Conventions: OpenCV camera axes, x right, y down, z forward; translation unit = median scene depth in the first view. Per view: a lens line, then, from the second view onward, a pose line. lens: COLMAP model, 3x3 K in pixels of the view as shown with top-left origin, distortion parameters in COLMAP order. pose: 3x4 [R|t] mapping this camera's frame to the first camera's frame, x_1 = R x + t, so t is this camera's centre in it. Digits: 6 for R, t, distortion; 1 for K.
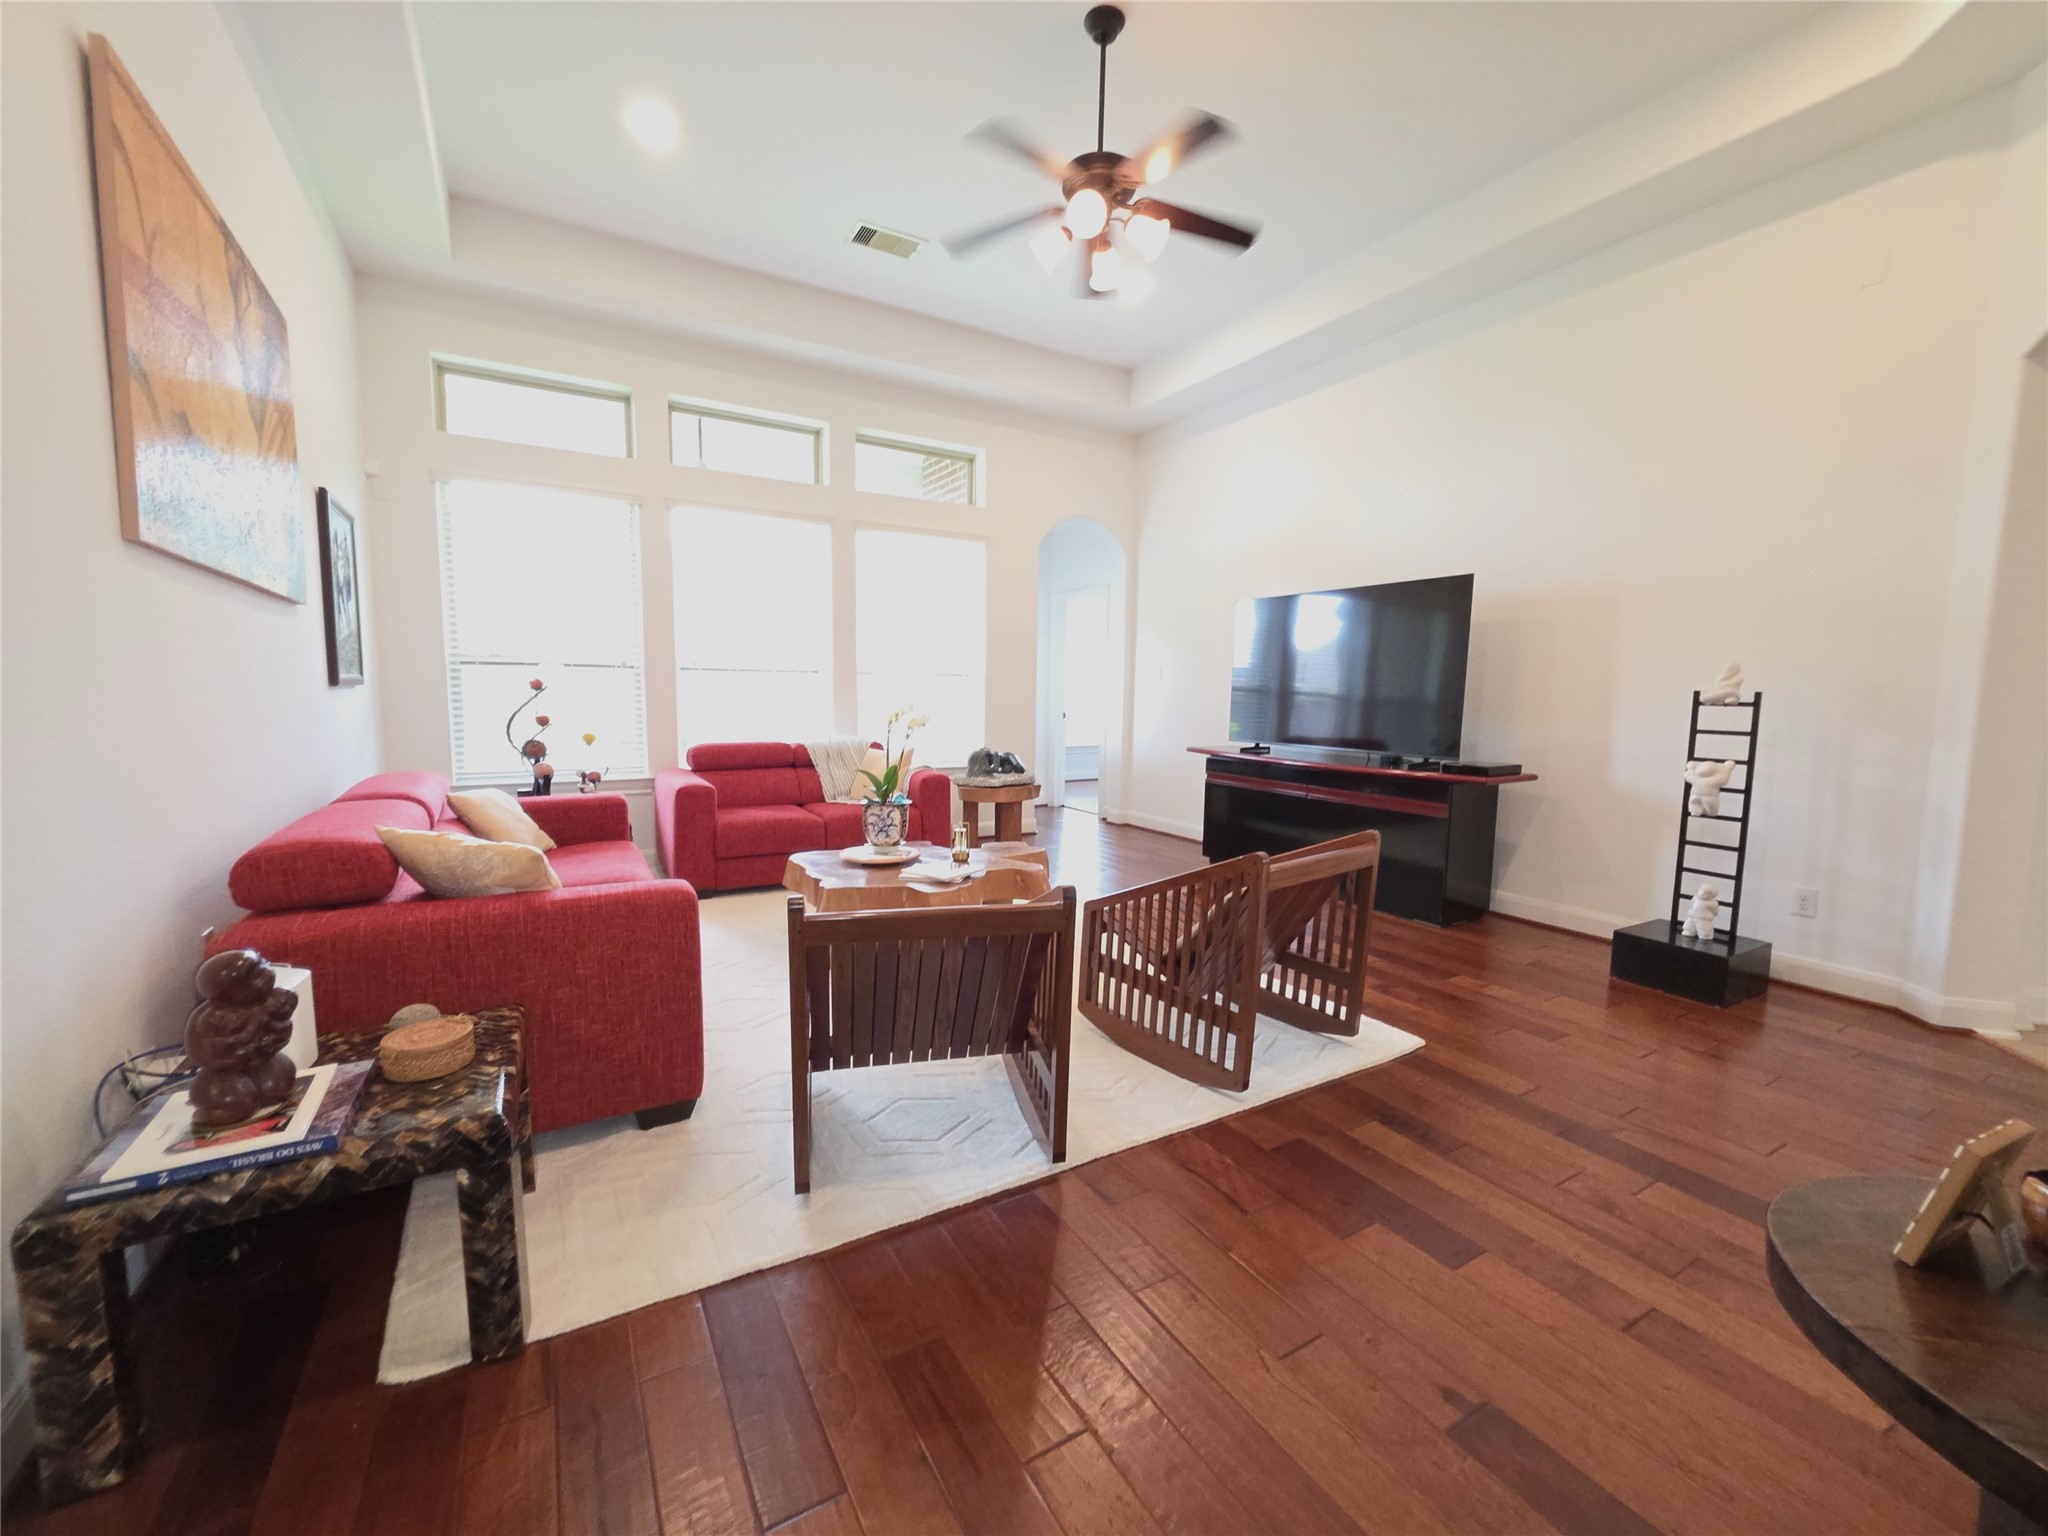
lens RADIAL K [[819.9, 0, 1014.8], [0, 819.9, 771.7], [0, 0, 1]] dist [-0.000430, -0.000116]
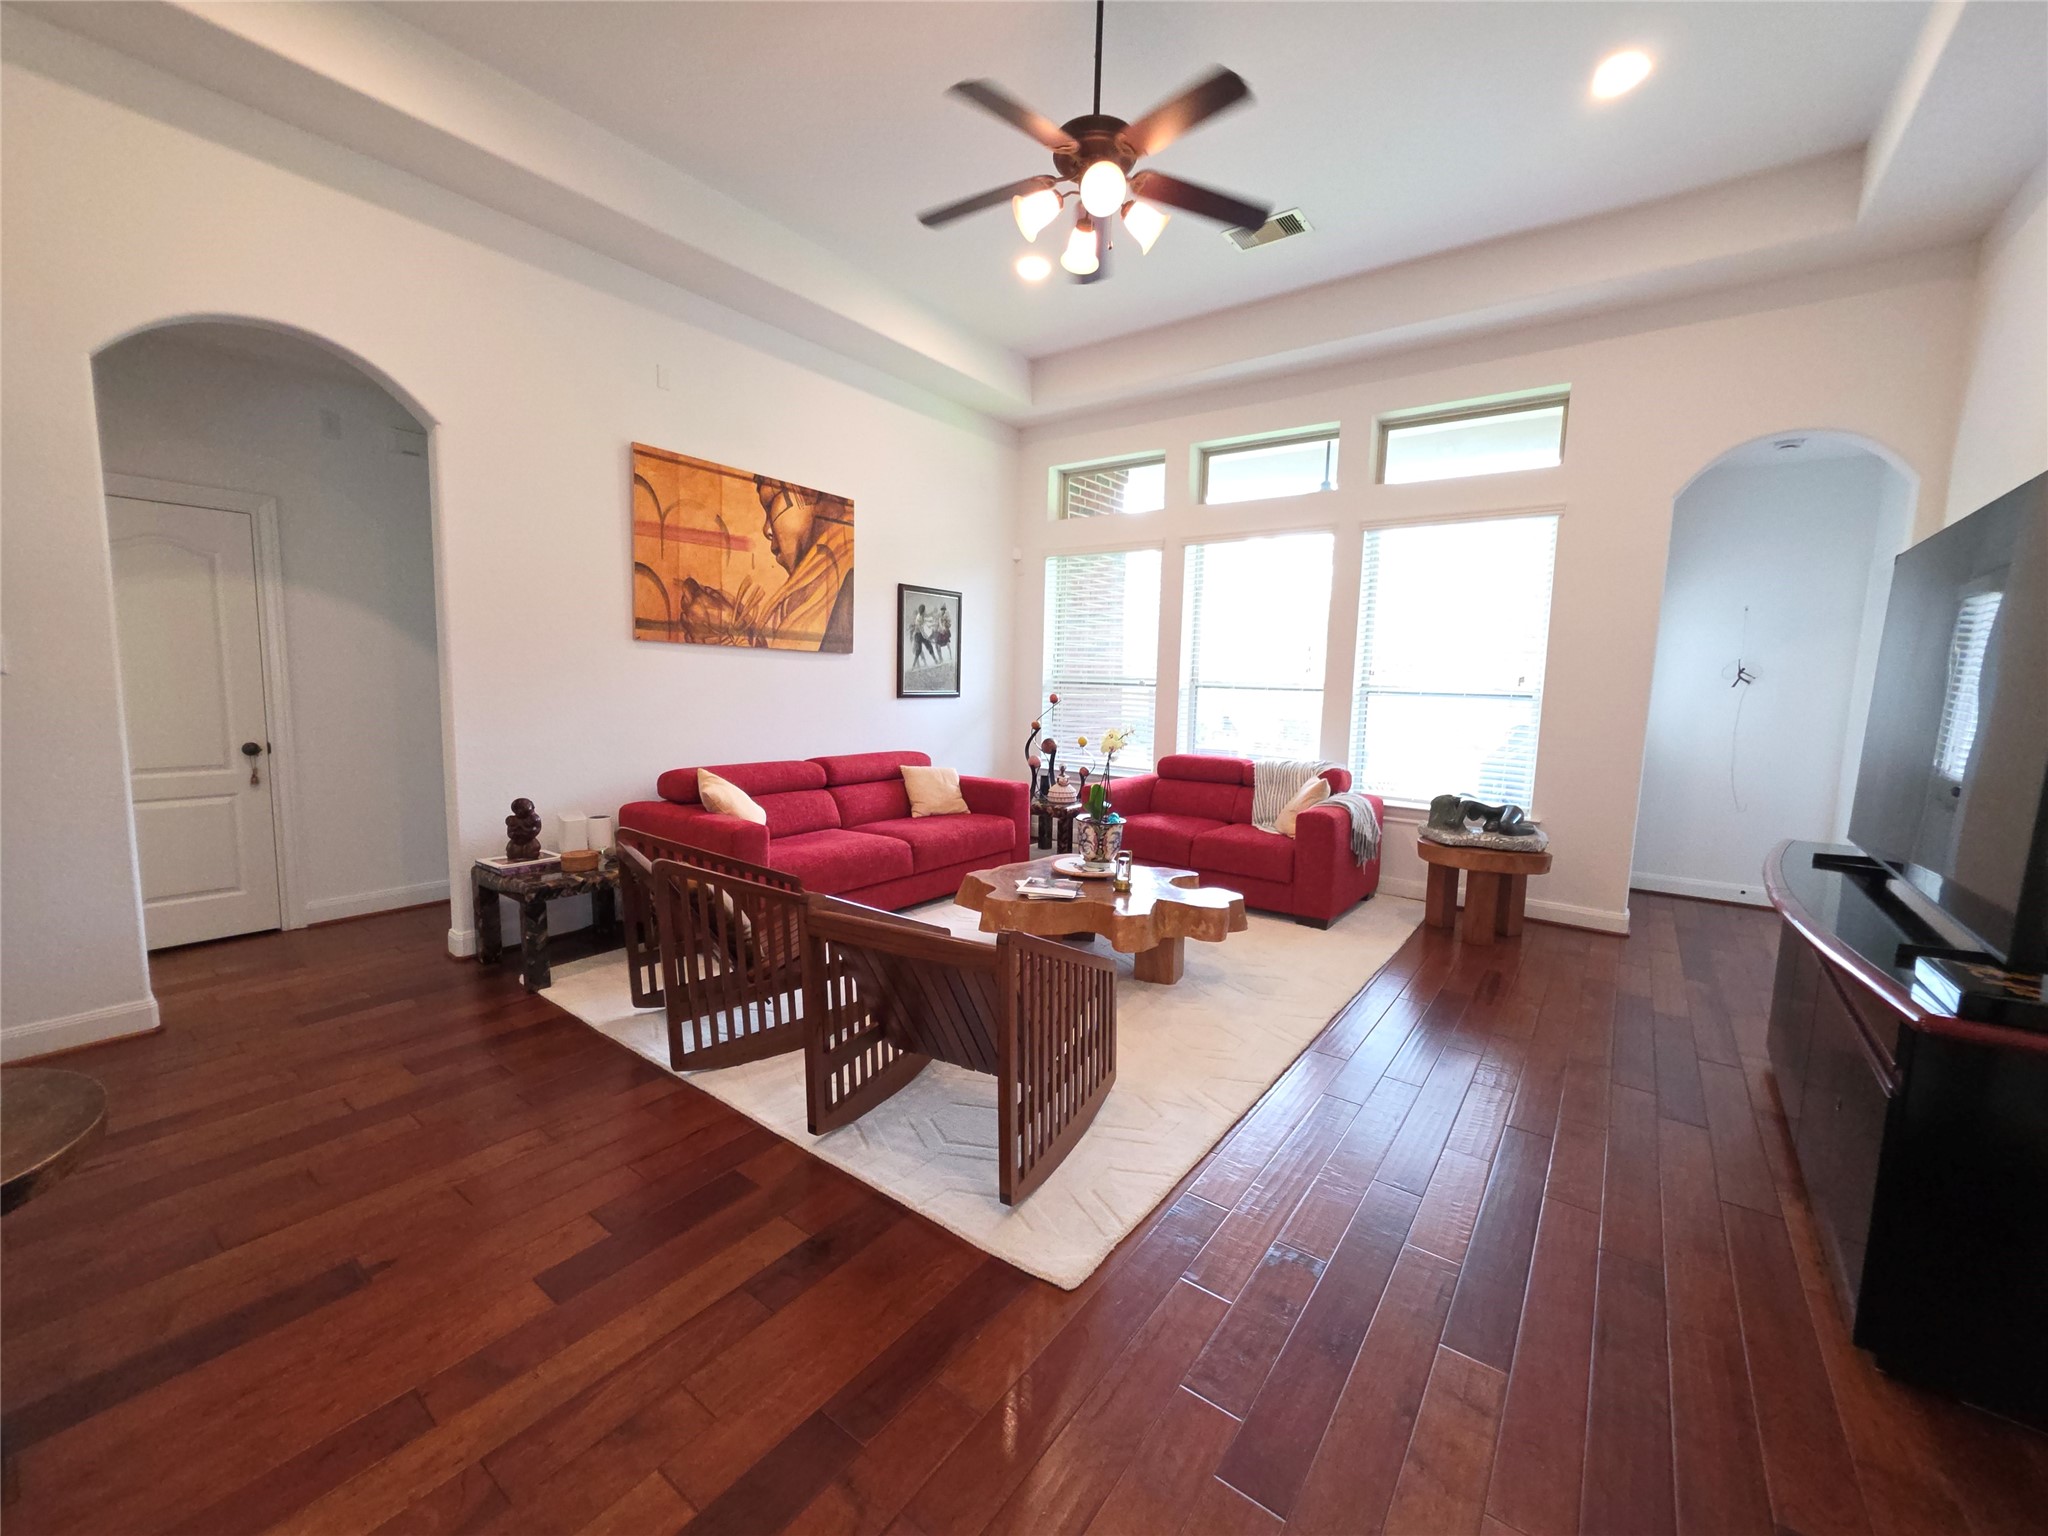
lens RADIAL K [[818.6, 0, 1024.0], [0, 818.6, 768.0], [0, 0, 1]] dist [0.000824, 0.000045]
pose [[0.390772, 0.093623, -0.915714, 1.003996], [-0.109122, 0.992511, 0.054908, -0.097445], [0.913997, 0.078469, 0.398061, 0.663157]]
